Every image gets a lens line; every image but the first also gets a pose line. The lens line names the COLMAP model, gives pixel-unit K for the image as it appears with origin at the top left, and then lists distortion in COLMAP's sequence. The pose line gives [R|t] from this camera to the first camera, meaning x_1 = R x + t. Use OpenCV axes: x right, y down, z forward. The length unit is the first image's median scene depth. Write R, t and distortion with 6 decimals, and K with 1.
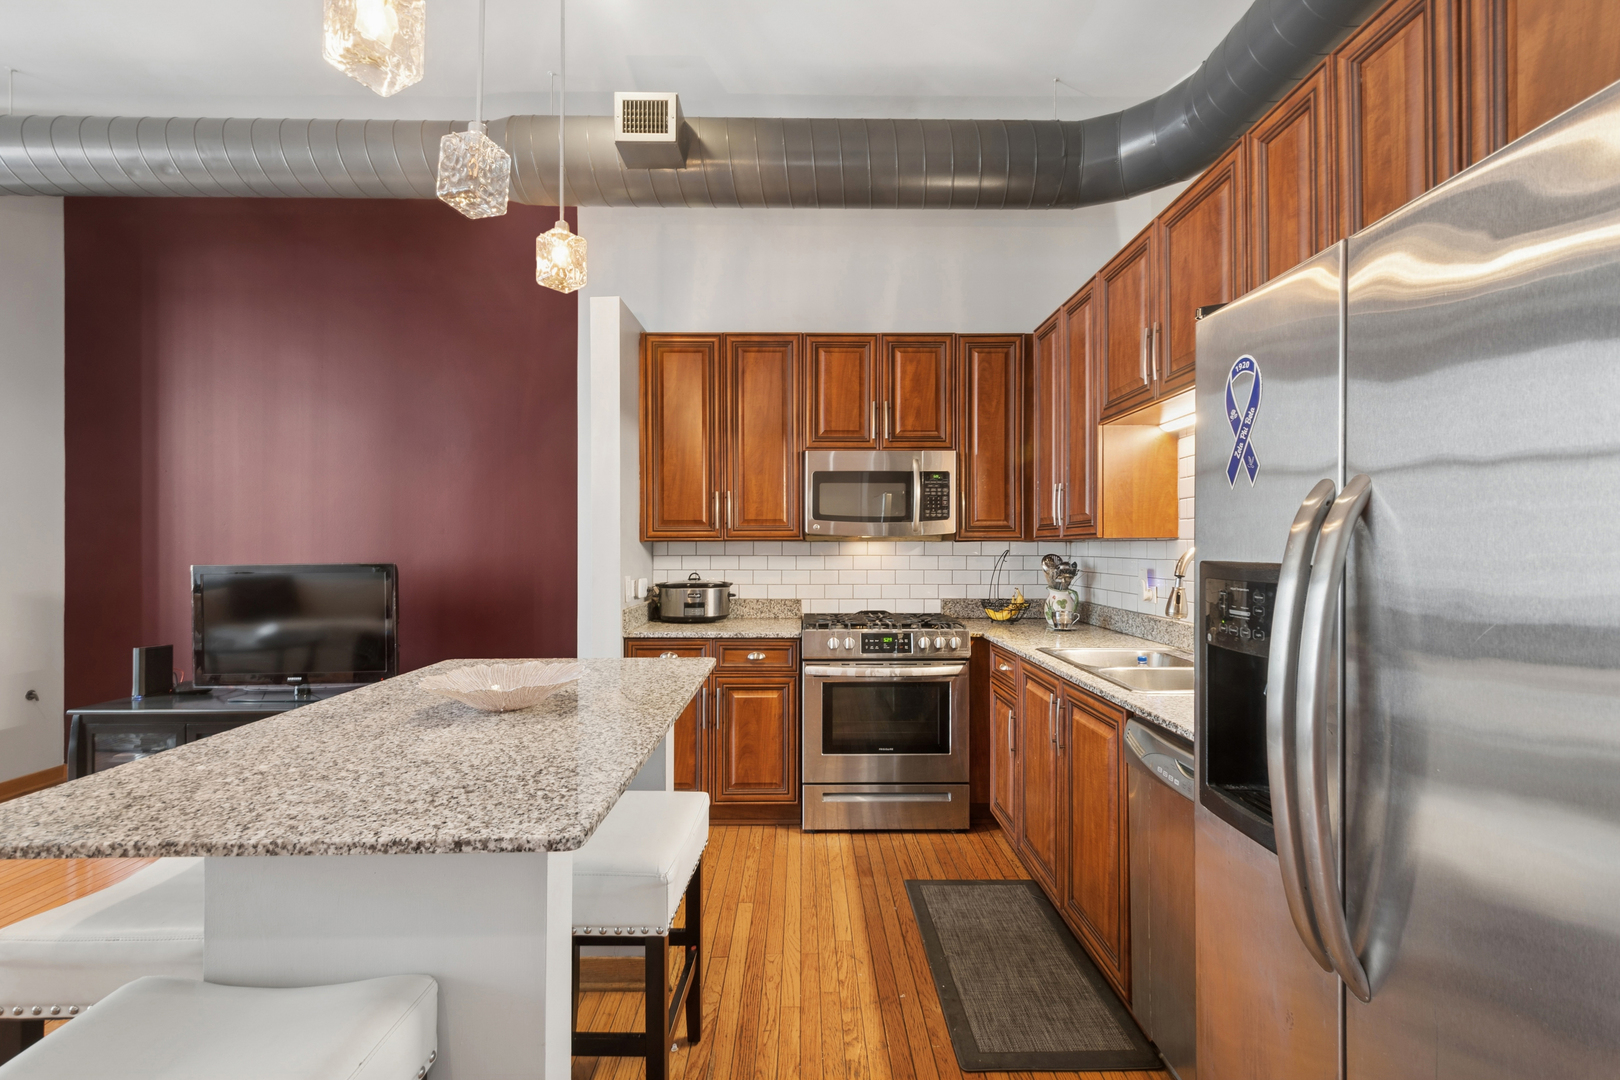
lens RADIAL K [[712.6, 0, 809.0], [0, 712.6, 540.9], [0, 0, 1]] dist [0.011780, -0.000695]
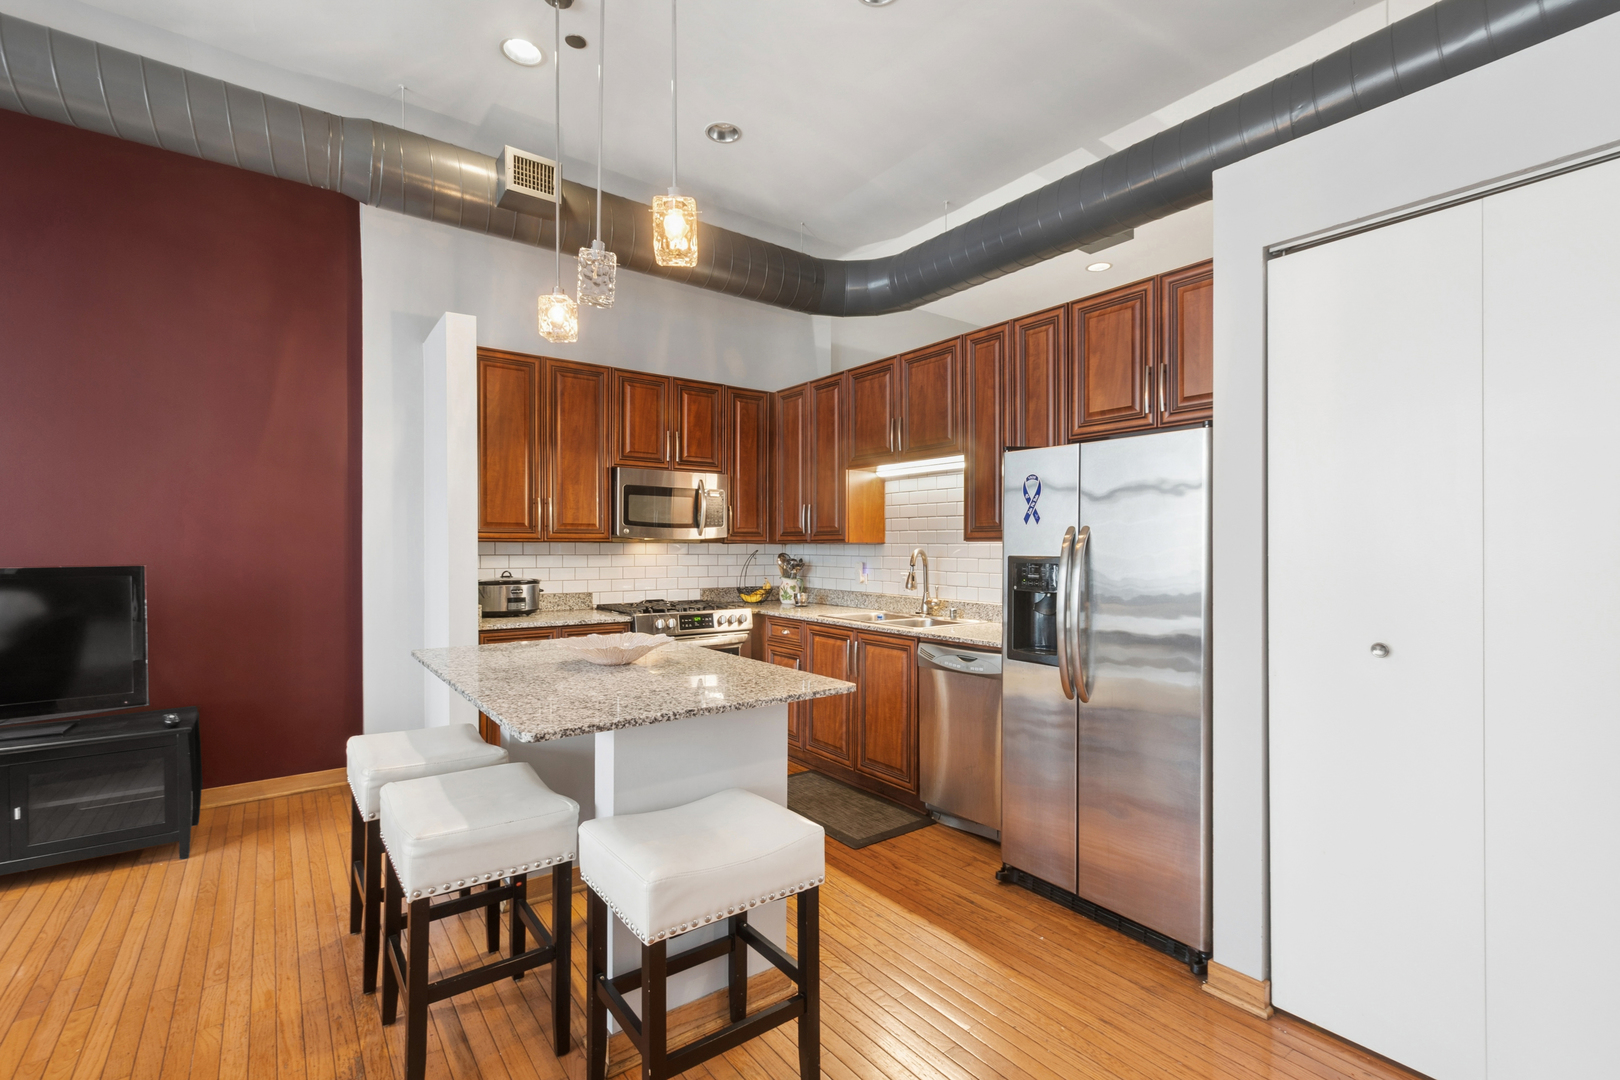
lens RADIAL K [[712.6, 0, 820.4], [0, 712.6, 544.9], [0, 0, 1]] dist [0.011780, -0.000695]
pose [[0.810314, 0.004814, 0.585976, -0.425760], [-0.009182, 0.999948, 0.004483, -0.004433], [-0.585924, -0.009013, 0.810316, -0.170965]]
